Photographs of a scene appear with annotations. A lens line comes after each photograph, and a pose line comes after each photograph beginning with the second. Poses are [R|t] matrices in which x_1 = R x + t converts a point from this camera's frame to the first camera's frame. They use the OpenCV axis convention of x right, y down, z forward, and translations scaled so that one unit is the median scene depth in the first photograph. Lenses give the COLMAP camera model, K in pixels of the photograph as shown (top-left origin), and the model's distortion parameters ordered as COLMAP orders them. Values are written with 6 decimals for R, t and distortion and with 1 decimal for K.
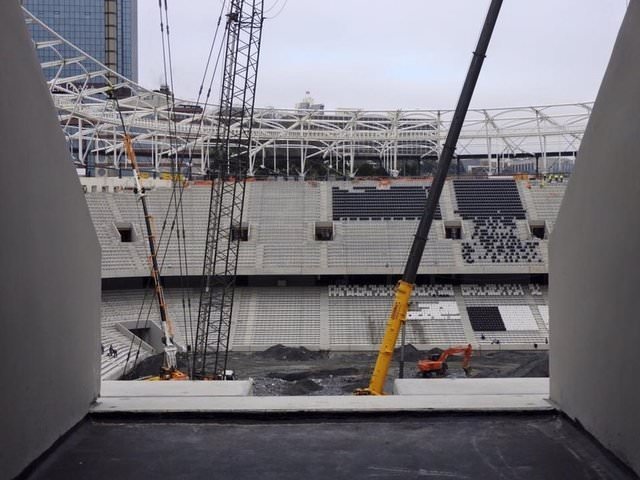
lens RADIAL K [[952.6, 0, 318.8], [0, 952.6, 243.5], [0, 0, 1]] dist [0.047337, 0.000000]
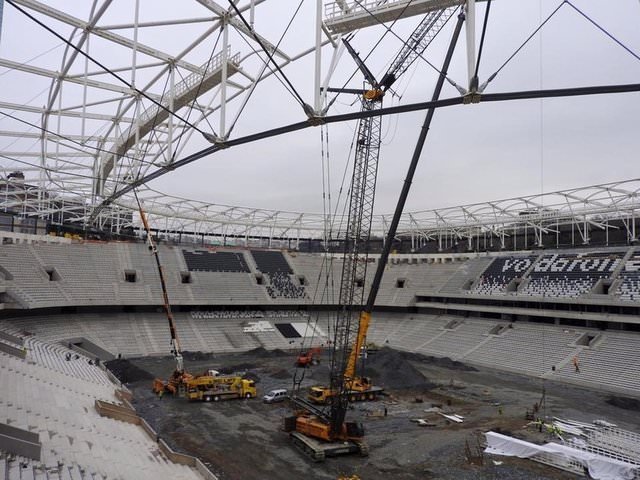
lens RADIAL K [[522.2, 0, 318.2], [0, 522.2, 240.4], [0, 0, 1]] dist [0.004112, -0.004101]
pose [[0.841687, 0.069314, 0.535498, -0.287918], [-0.021938, 0.995298, -0.094348, 0.003300], [-0.539520, 0.067664, 0.839250, 0.146801]]
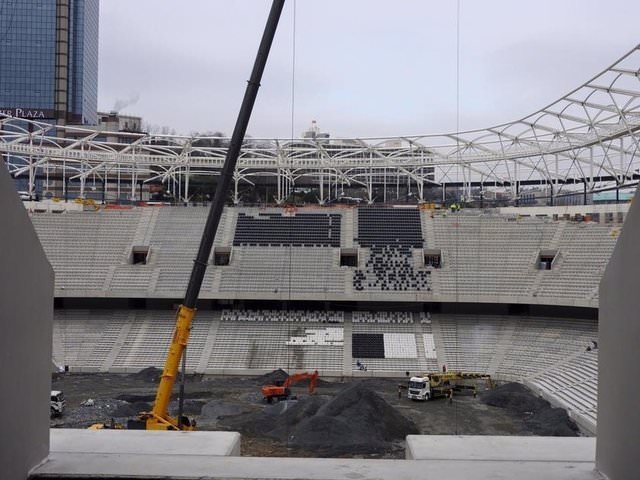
lens RADIAL K [[952.6, 0, 321.8], [0, 952.6, 238.7], [0, 0, 1]] dist [0.047337, 0.000000]
pose [[0.998833, 0.017104, -0.045167, 0.161313], [-0.018690, 0.999215, -0.034920, 0.001943], [0.044535, 0.035723, 0.998369, -0.008196]]
